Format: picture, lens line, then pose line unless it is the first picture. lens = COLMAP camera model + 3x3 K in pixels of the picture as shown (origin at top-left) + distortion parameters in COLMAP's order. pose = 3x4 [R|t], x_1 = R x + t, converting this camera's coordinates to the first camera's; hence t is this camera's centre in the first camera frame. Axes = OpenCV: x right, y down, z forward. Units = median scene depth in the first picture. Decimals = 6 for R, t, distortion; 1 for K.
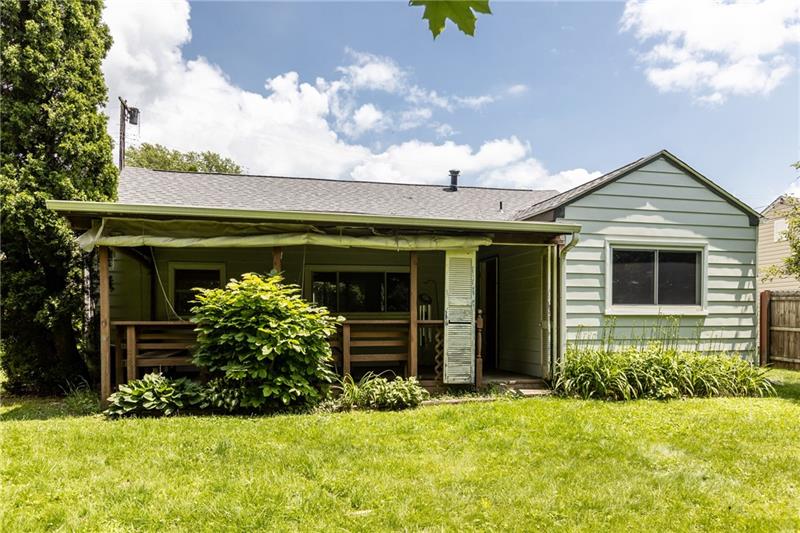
lens RADIAL K [[535.7, 0, 400.0], [0, 535.7, 266.5], [0, 0, 1]] dist [0.000115, -0.002415]
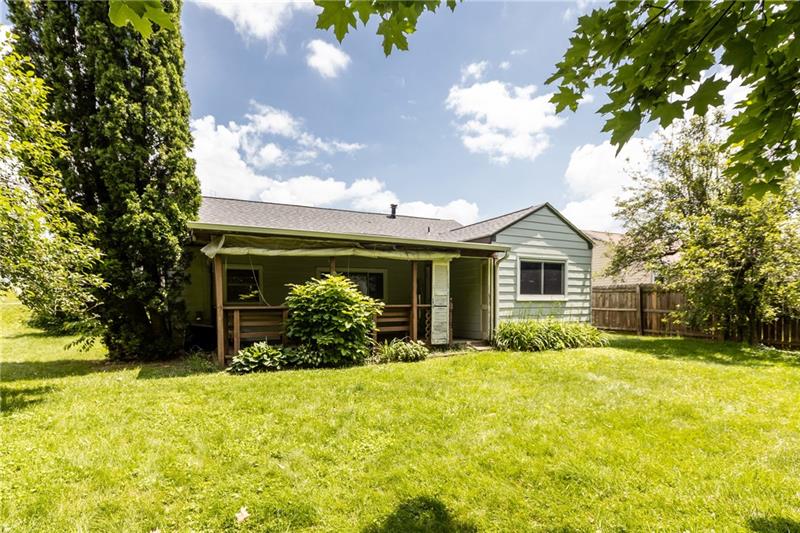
lens RADIAL K [[365.5, 0, 405.7], [0, 365.5, 270.9], [0, 0, 1]] dist [-0.000115, -0.000268]
pose [[0.979179, 0.013374, 0.202557, -0.220890], [-0.015437, 0.999844, 0.008610, -0.007814], [-0.202410, -0.011558, 0.979233, -0.044182]]
